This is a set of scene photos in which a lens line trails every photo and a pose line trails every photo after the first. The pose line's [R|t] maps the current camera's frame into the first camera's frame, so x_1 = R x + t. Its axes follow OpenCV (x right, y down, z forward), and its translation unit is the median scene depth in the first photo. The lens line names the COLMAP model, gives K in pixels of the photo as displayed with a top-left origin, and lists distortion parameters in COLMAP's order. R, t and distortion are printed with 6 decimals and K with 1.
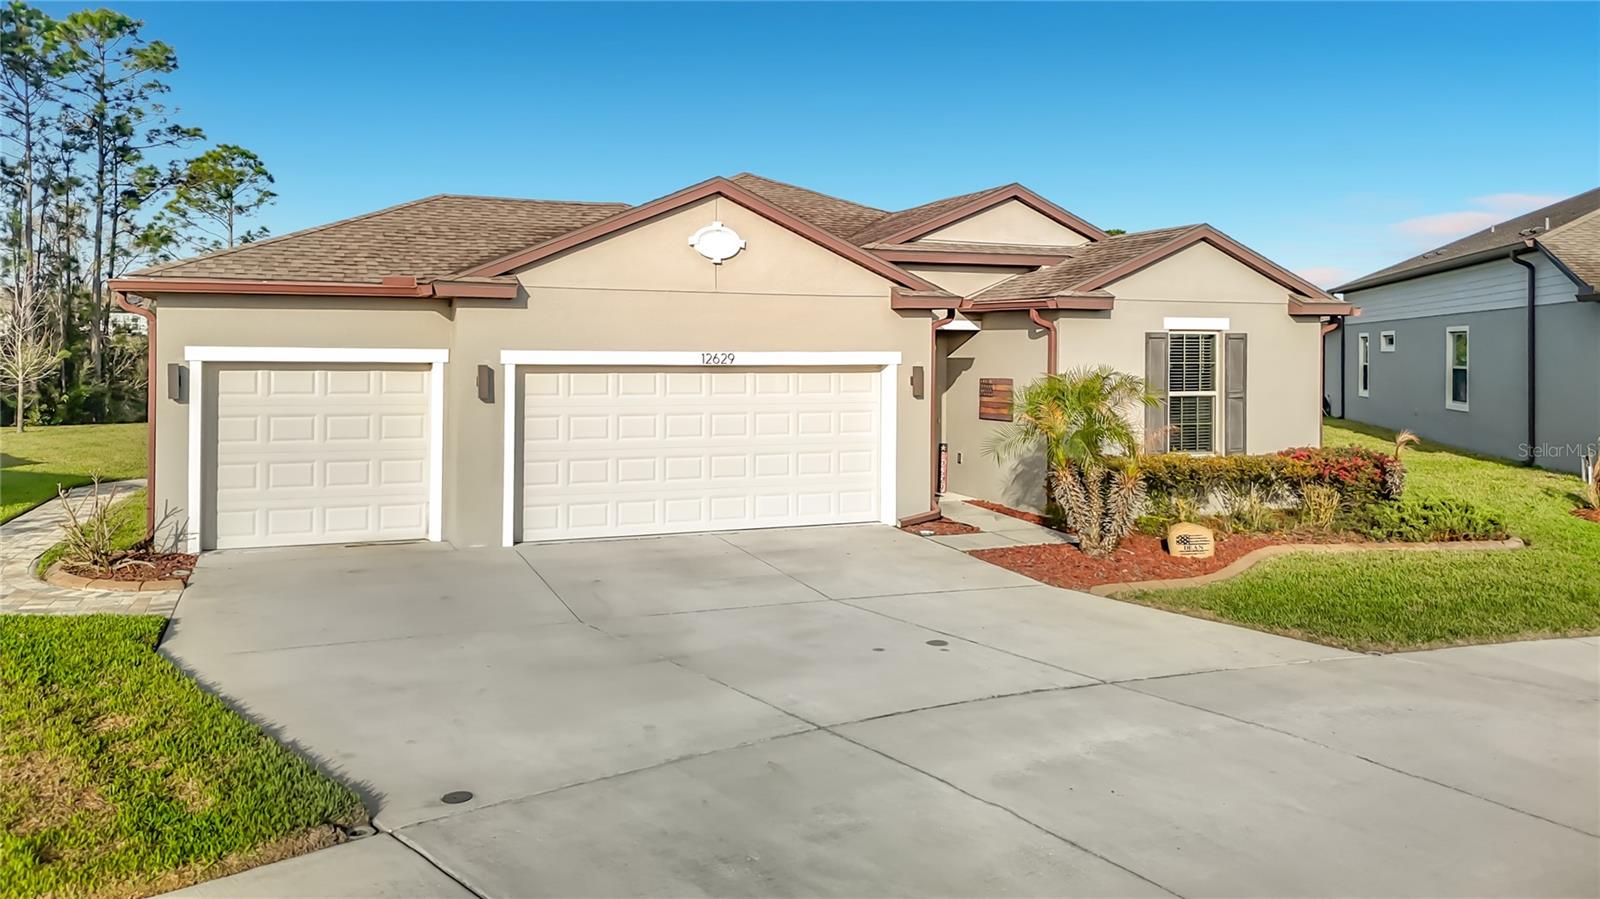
lens RADIAL K [[1213.2, 0, 796.8], [0, 1213.2, 365.7], [0, 0, 1]] dist [0.075913, -0.086009]
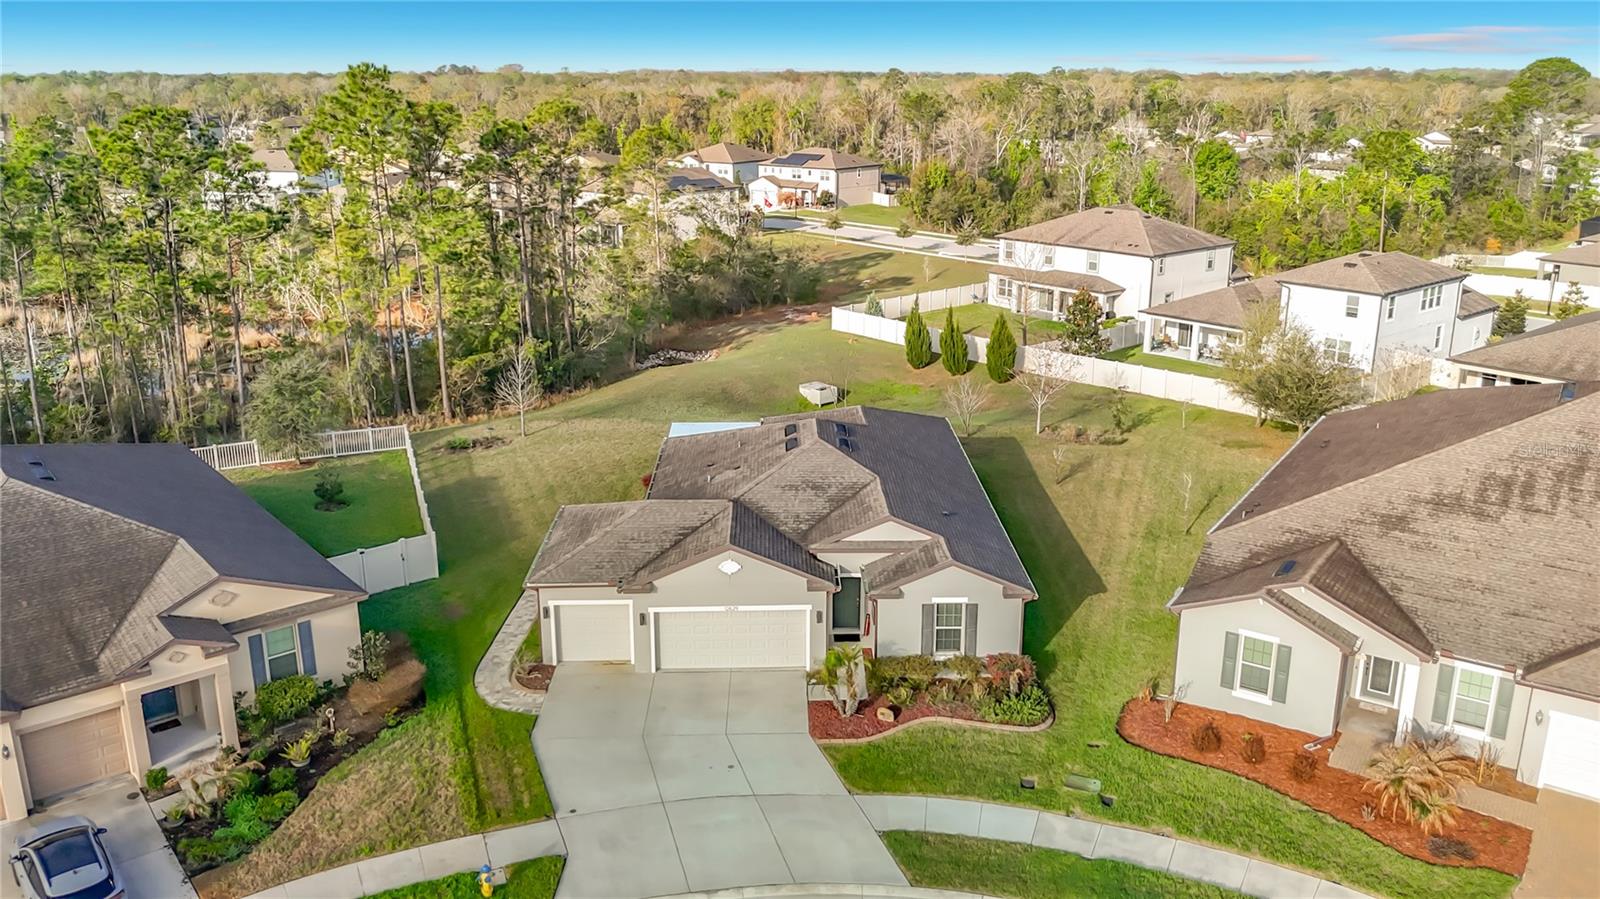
lens RADIAL K [[1210.3, 0, 800.0], [0, 1210.3, 449.5], [0, 0, 1]] dist [0.045372, -0.079048]
pose [[0.933362, 0.097497, -0.345442, 0.865644], [0.001867, 0.961071, 0.276295, -0.975560], [0.358932, -0.258528, 0.896845, -1.084257]]
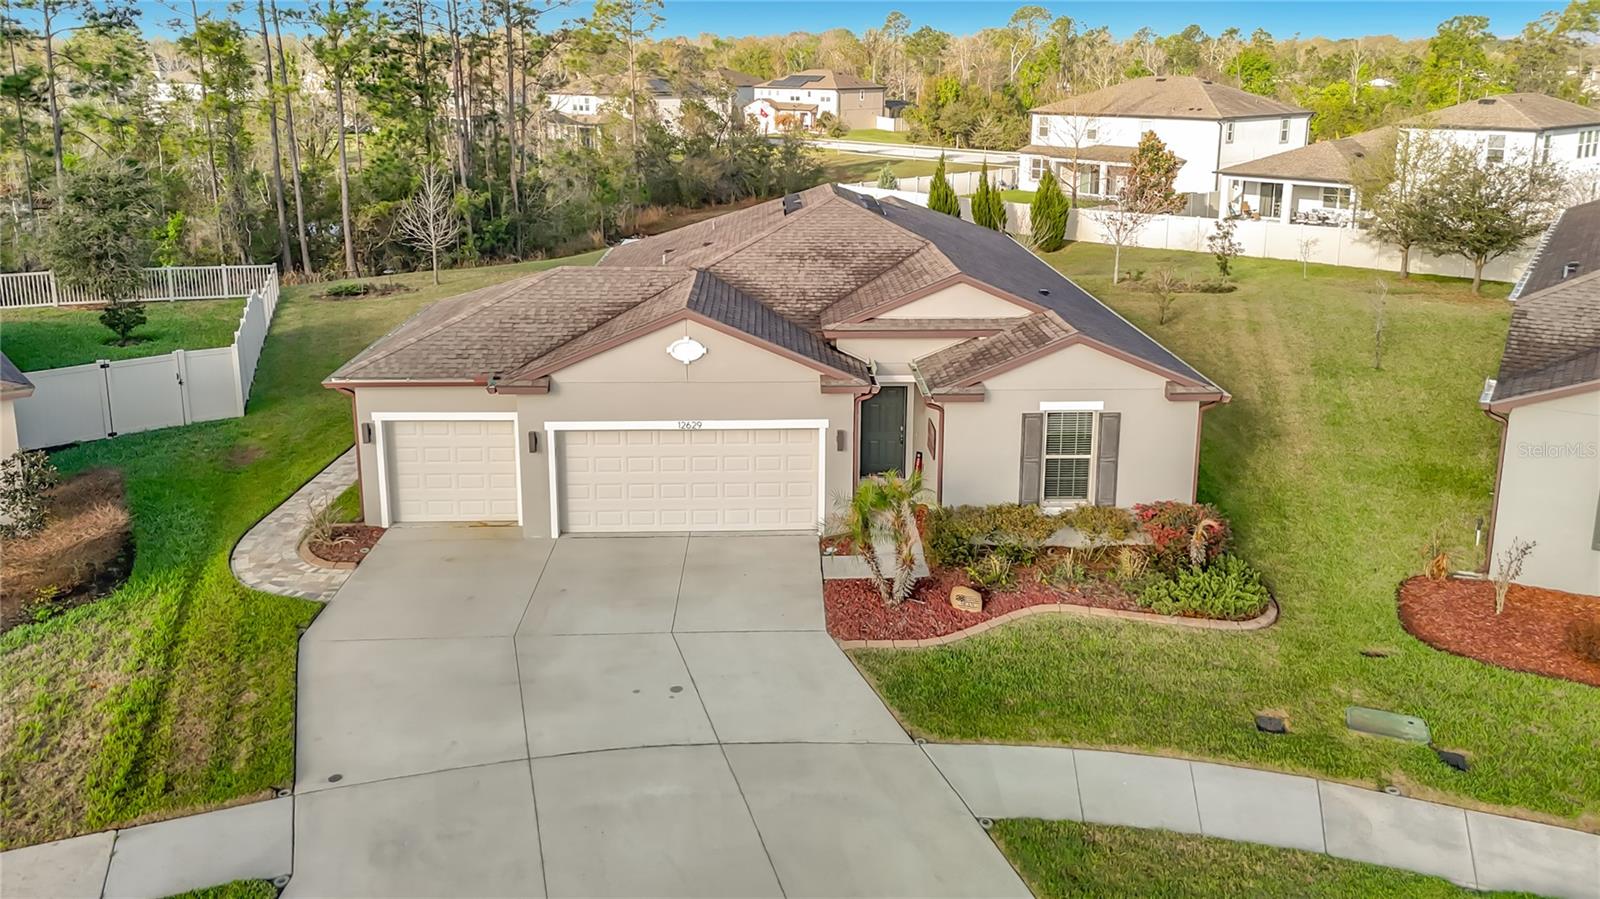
lens RADIAL K [[1198.9, 0, 800.9], [0, 1198.9, 370.9], [0, 0, 1]] dist [0.072508, -0.061909]
pose [[0.934431, 0.083322, -0.346261, 0.527811], [-0.001035, 0.972878, 0.231315, -0.383239], [0.356144, -0.215789, 0.909174, -0.246446]]
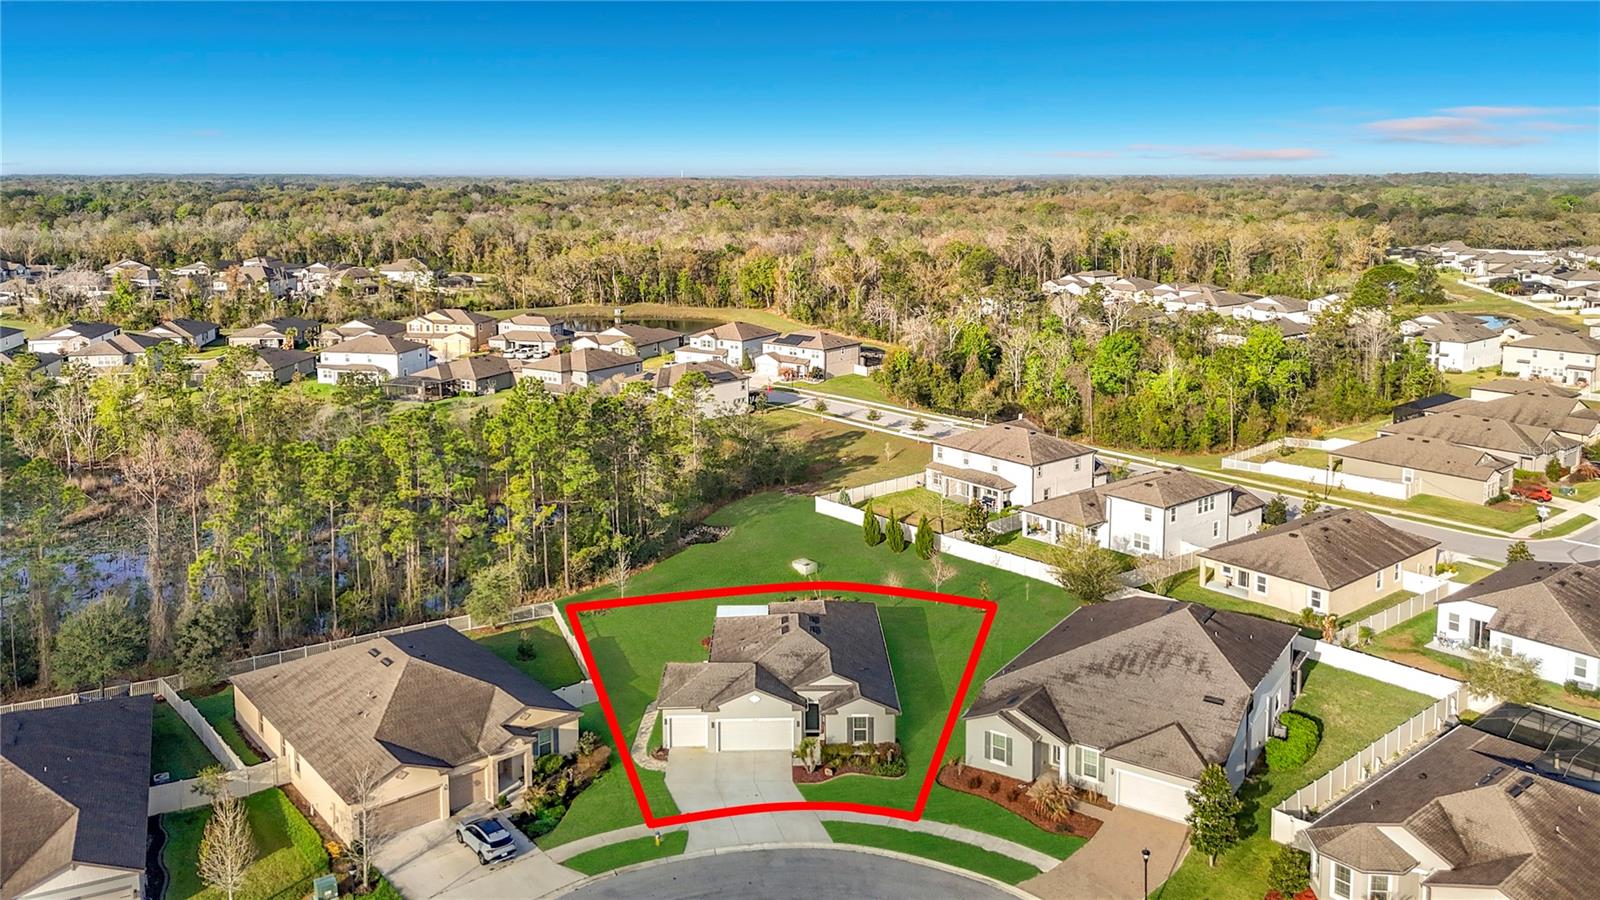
lens RADIAL K [[1198.9, 0, 800.9], [0, 1198.9, 371.4], [0, 0, 1]] dist [0.072508, -0.061909]
pose [[0.933830, 0.048328, -0.354437, 1.802315], [0.002187, 0.990042, 0.140756, -2.125091], [0.357710, -0.132217, 0.924425, -3.389227]]
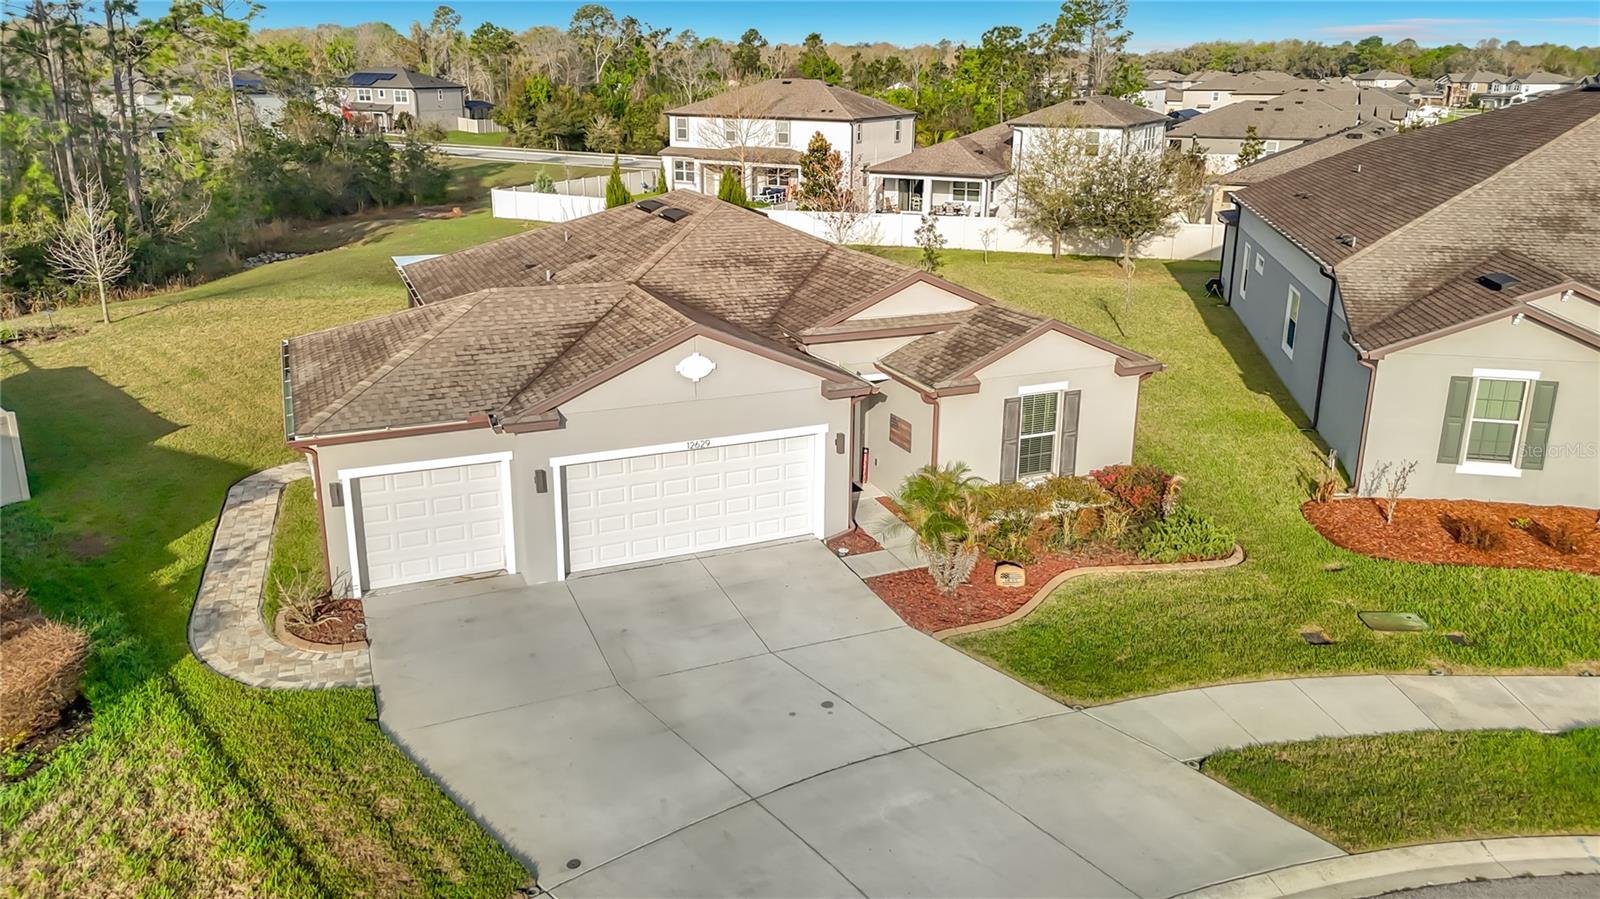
lens RADIAL K [[1174.2, 0, 802.5], [0, 1174.2, 422.0], [0, 0, 1]] dist [0.090558, -0.064622]
pose [[0.999894, -0.004707, 0.013795, 0.037285], [0.000746, 0.961723, 0.274022, -0.389903], [-0.014557, -0.273982, 0.961625, -0.314603]]
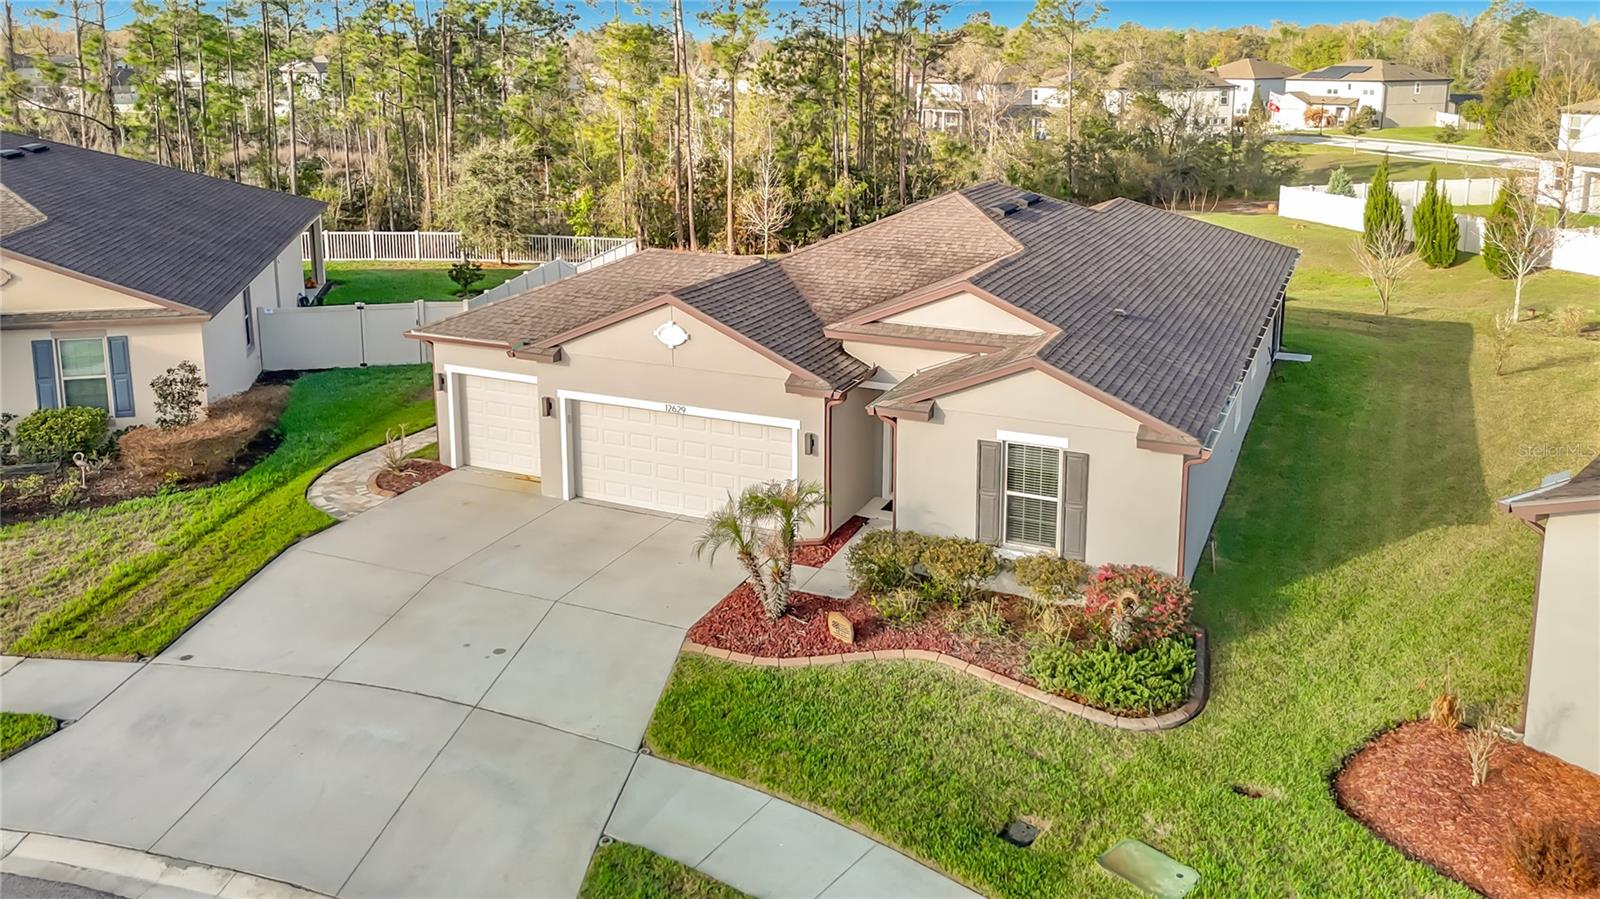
lens RADIAL K [[1213.2, 0, 796.8], [0, 1213.2, 365.7], [0, 0, 1]] dist [0.075913, -0.086009]
pose [[0.678393, 0.172021, -0.714277, 1.029407], [-0.004077, 0.973070, 0.230474, -0.378558], [0.734688, -0.153439, 0.660825, 0.125288]]
